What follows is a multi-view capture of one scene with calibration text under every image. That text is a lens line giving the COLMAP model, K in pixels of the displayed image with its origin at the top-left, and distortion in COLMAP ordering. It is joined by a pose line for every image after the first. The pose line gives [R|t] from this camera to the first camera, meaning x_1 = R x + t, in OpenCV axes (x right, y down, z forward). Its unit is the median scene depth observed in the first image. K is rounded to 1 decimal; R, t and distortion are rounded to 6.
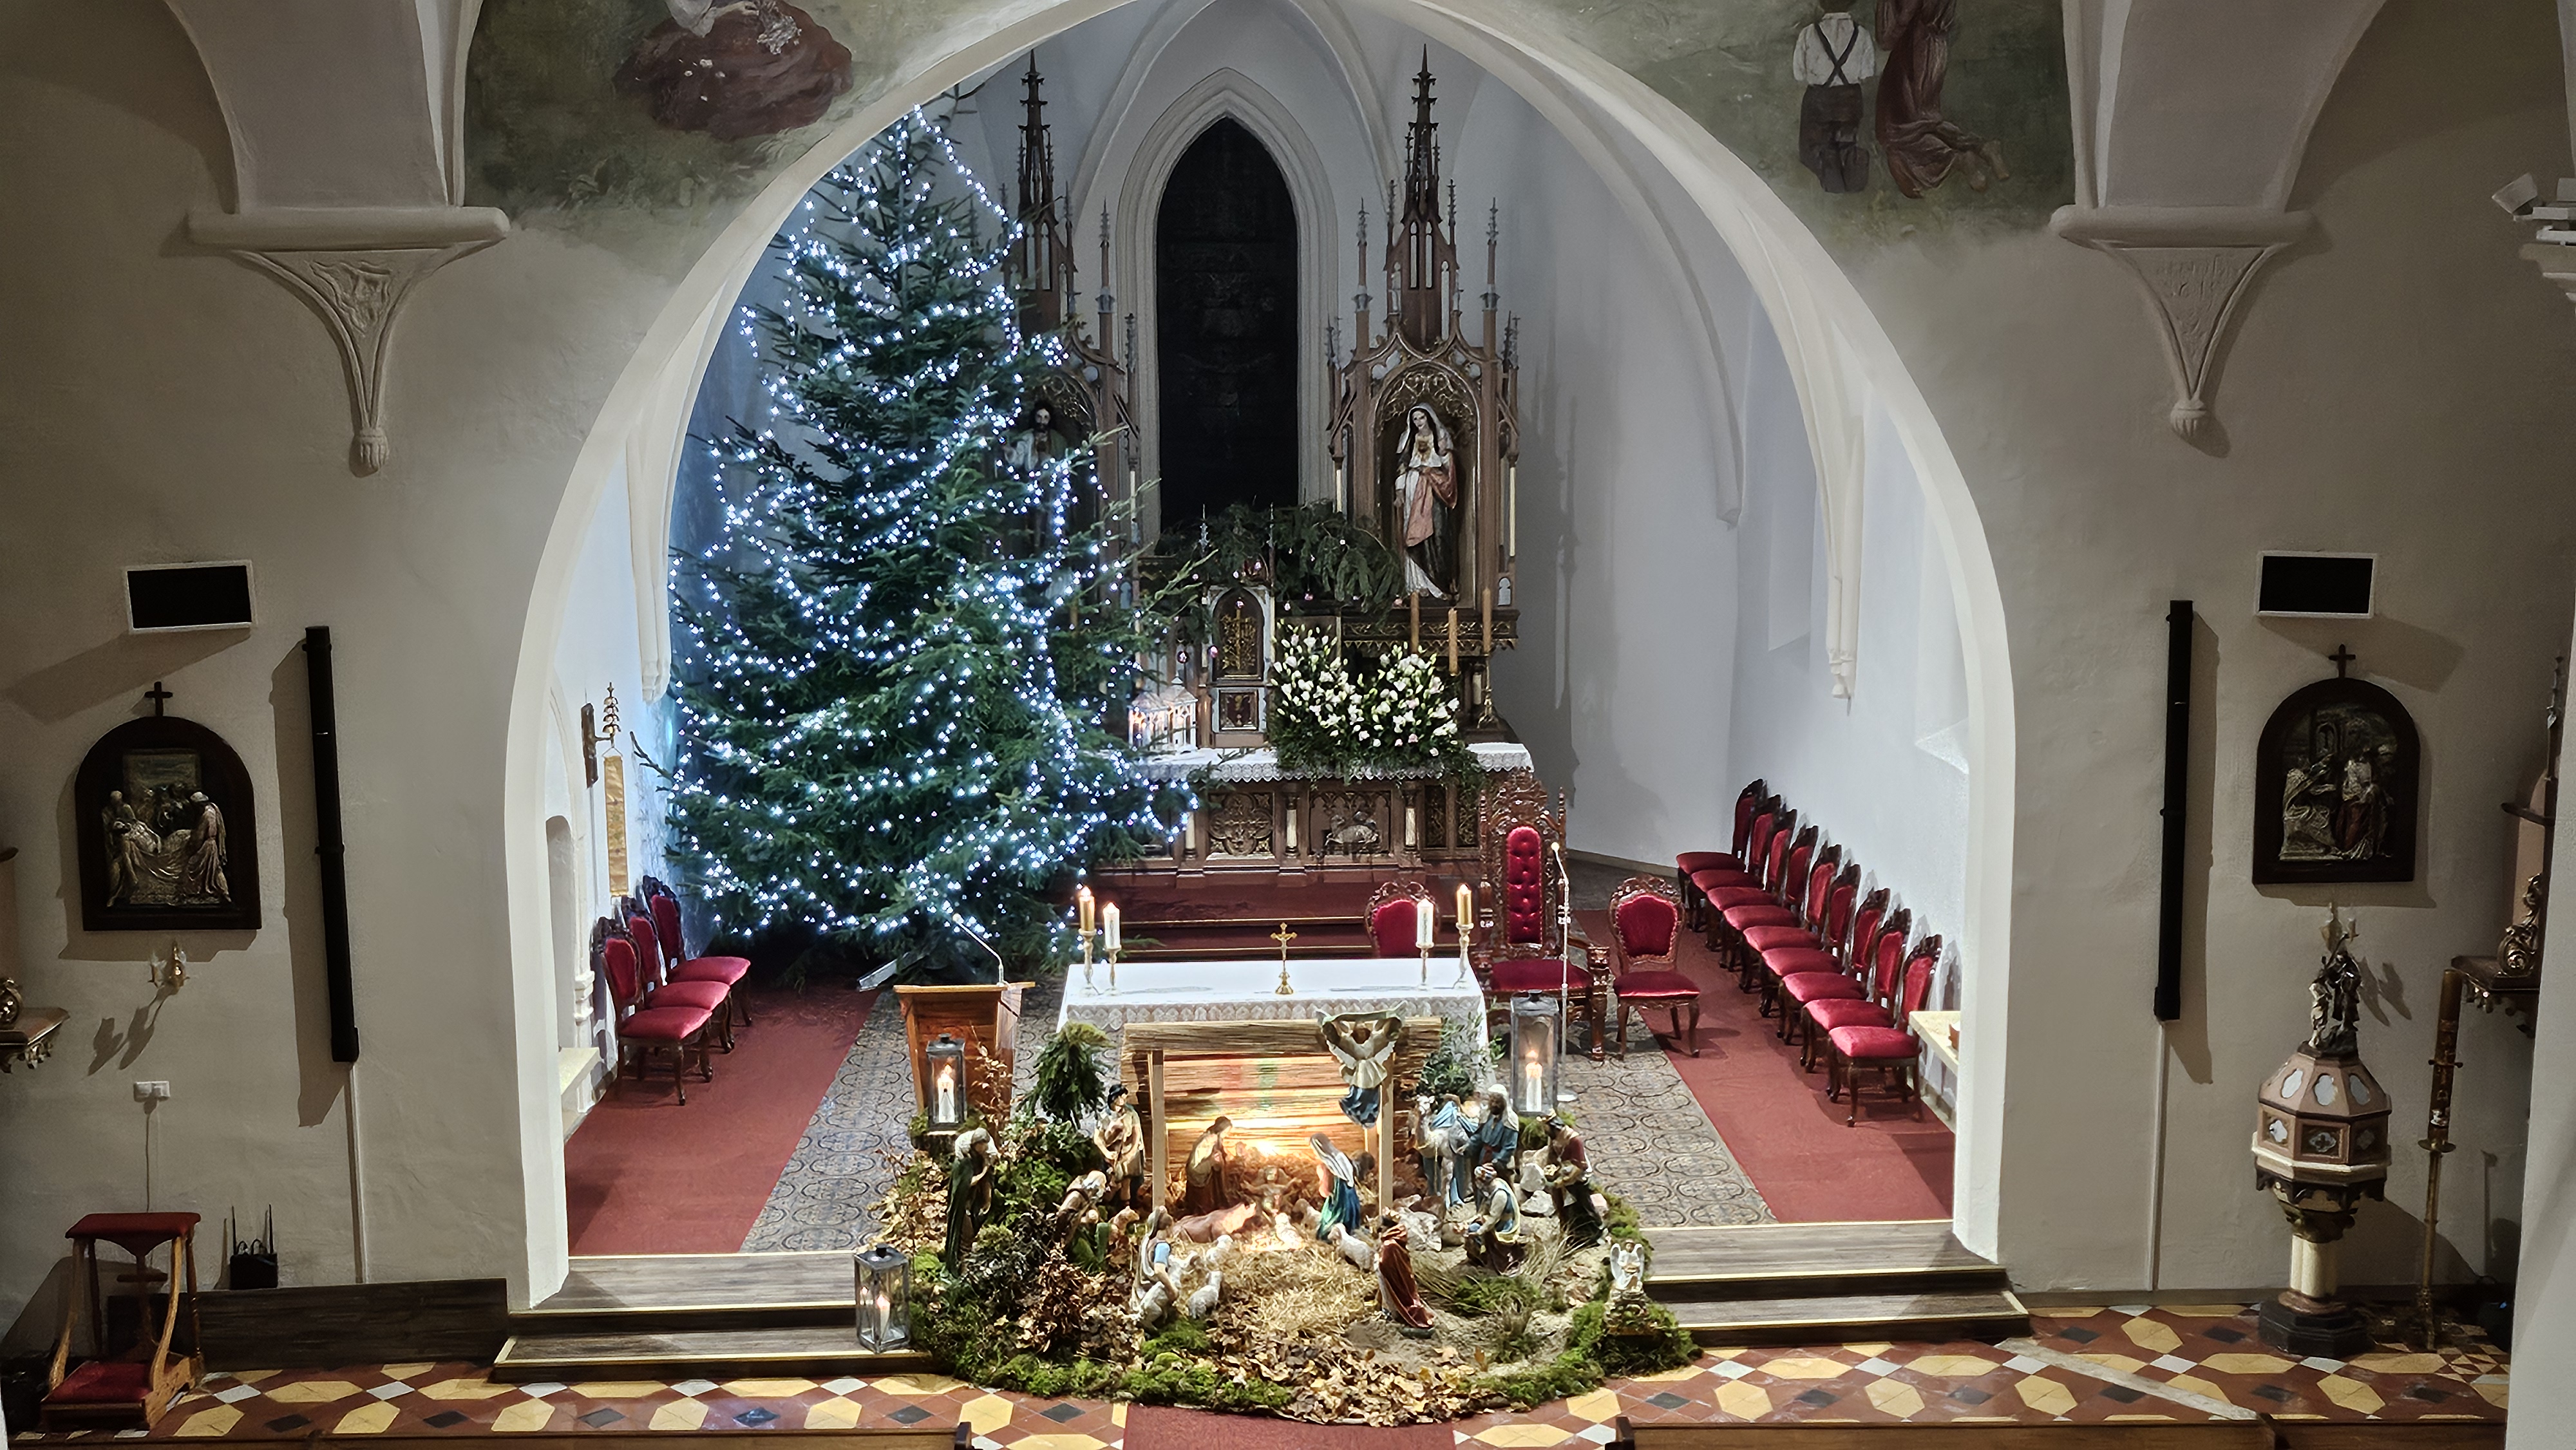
lens RADIAL K [[2932.1, 0, 1274.1], [0, 2932.1, 743.2], [0, 0, 1]] dist [0.051830, -0.021487]
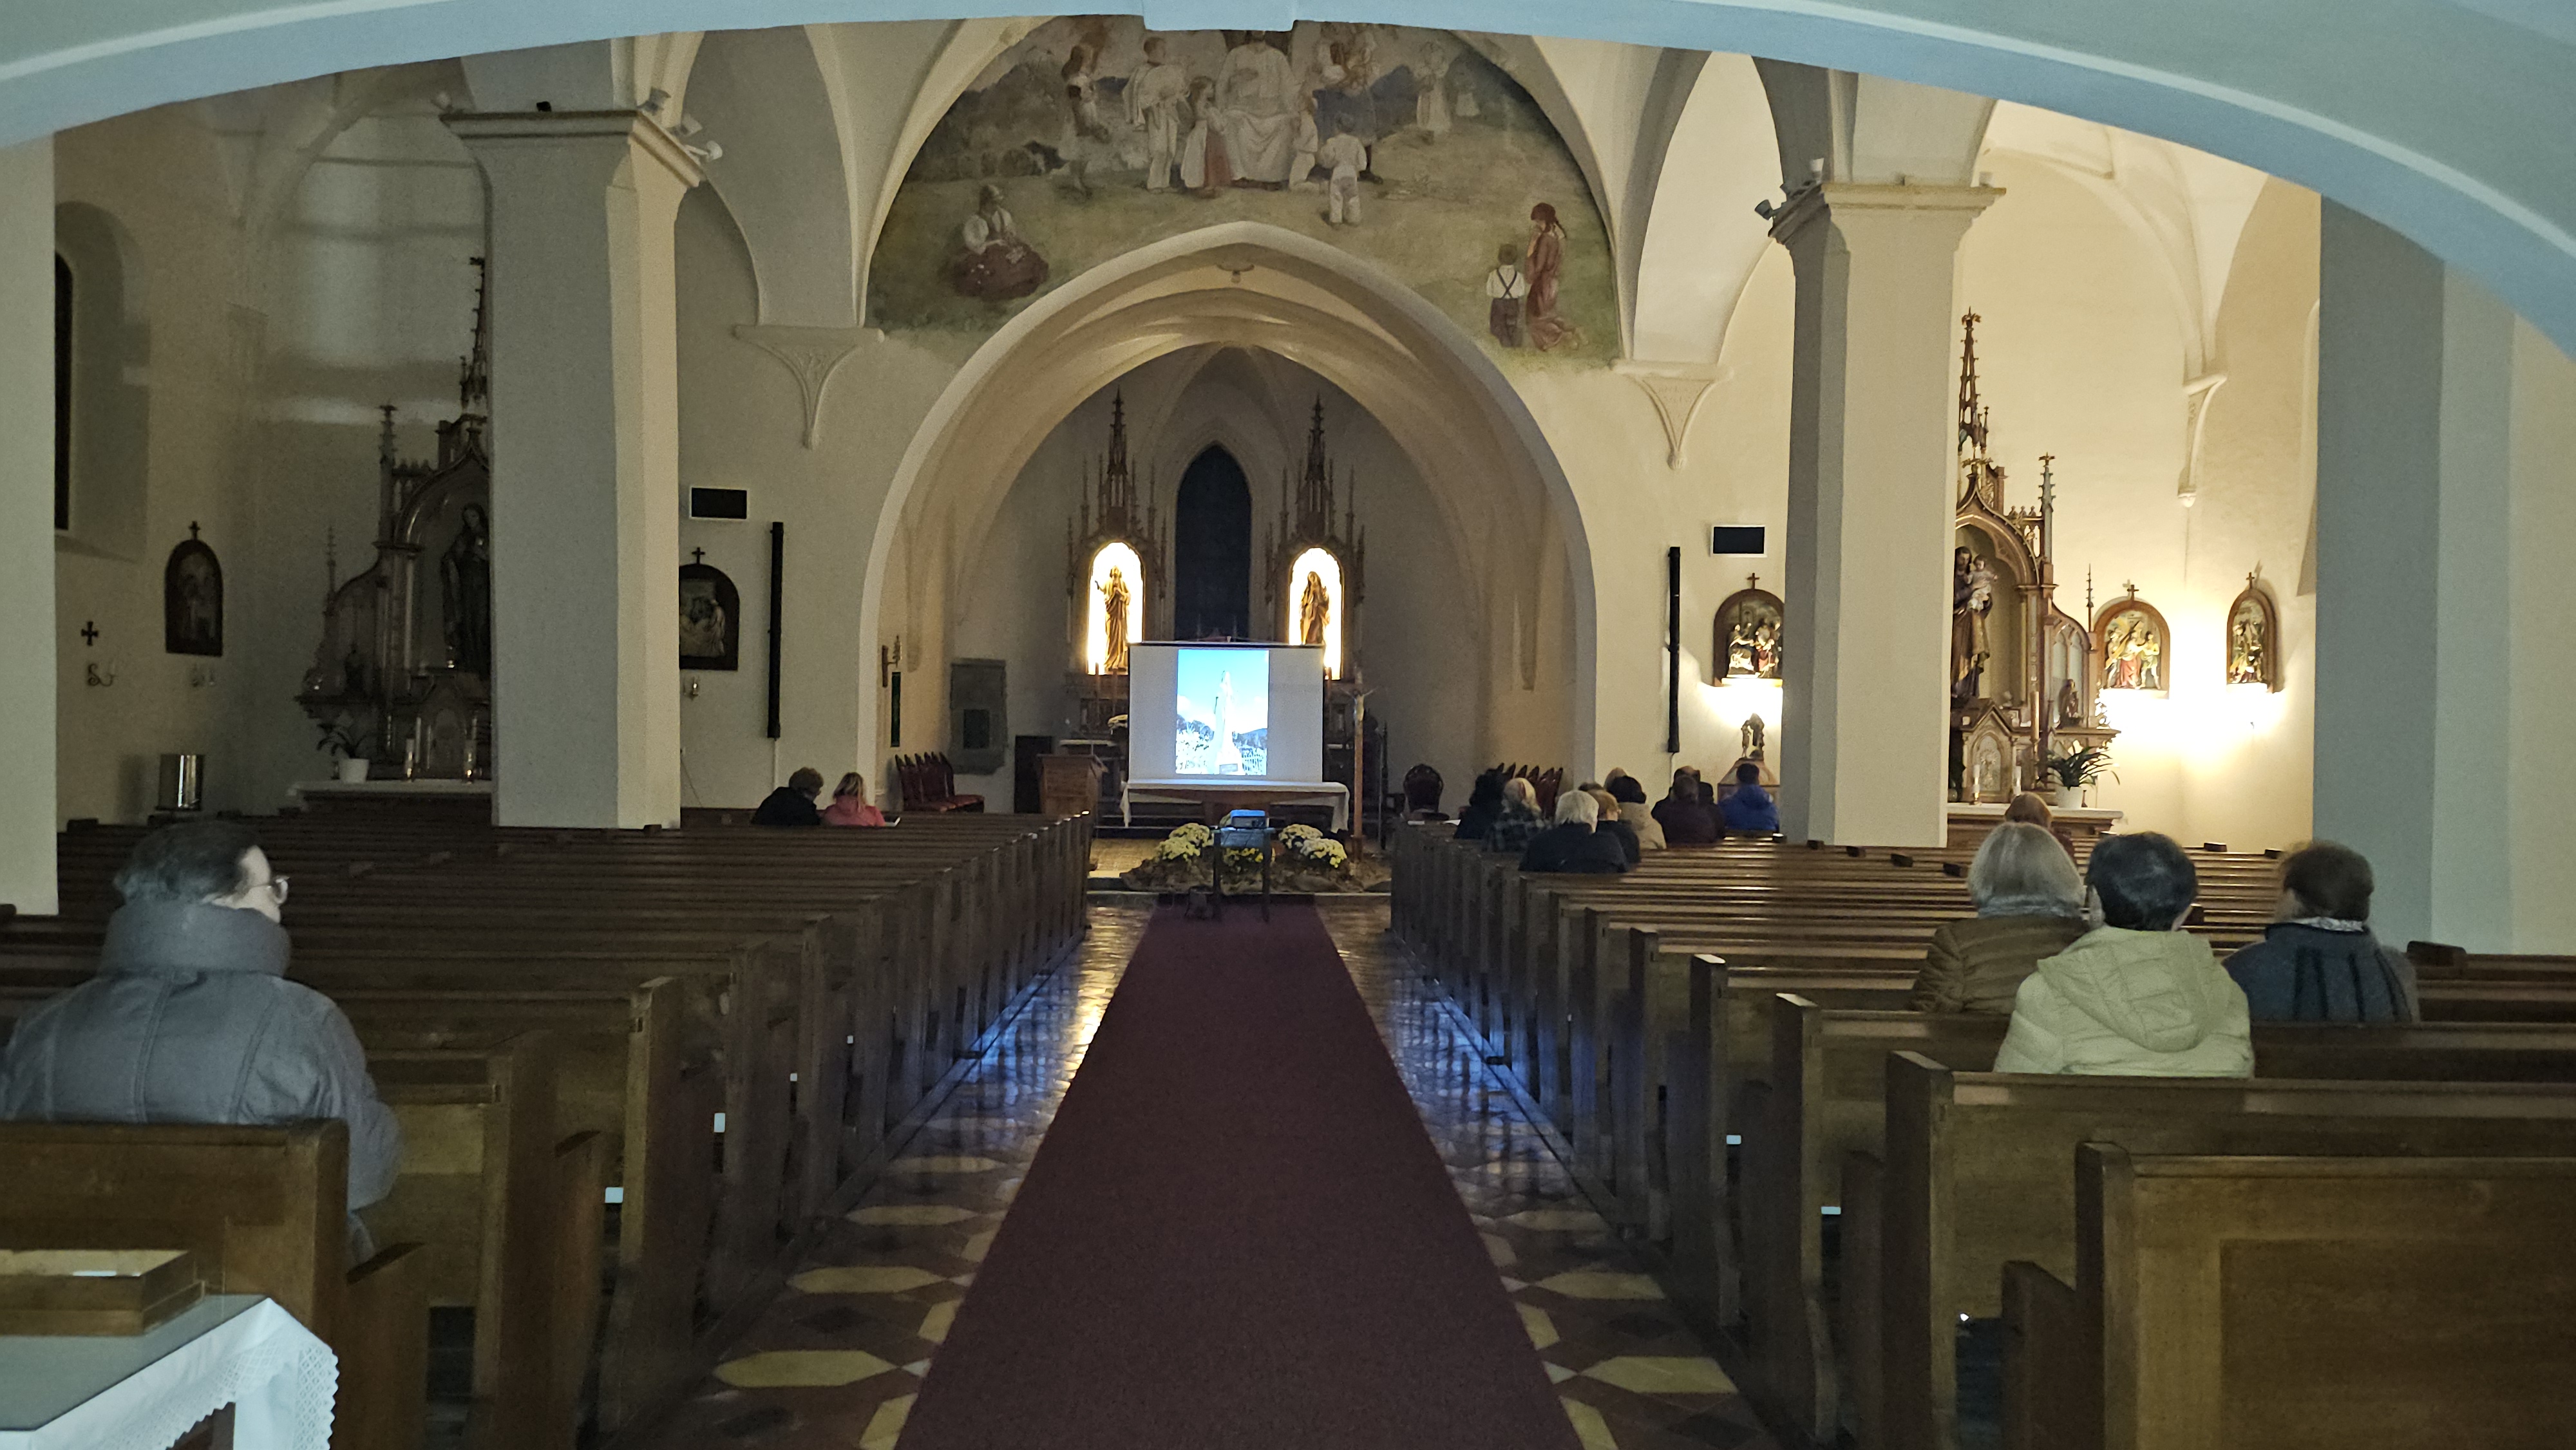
lens RADIAL K [[1819.5, 0, 1265.1], [0, 1819.5, 735.2], [0, 0, 1]] dist [0.029996, -0.007115]
pose [[0.999491, 0.025814, 0.018742, -0.001963], [-0.021916, 0.982571, -0.184591, 0.322991], [-0.023180, 0.184086, 0.982637, -0.231728]]
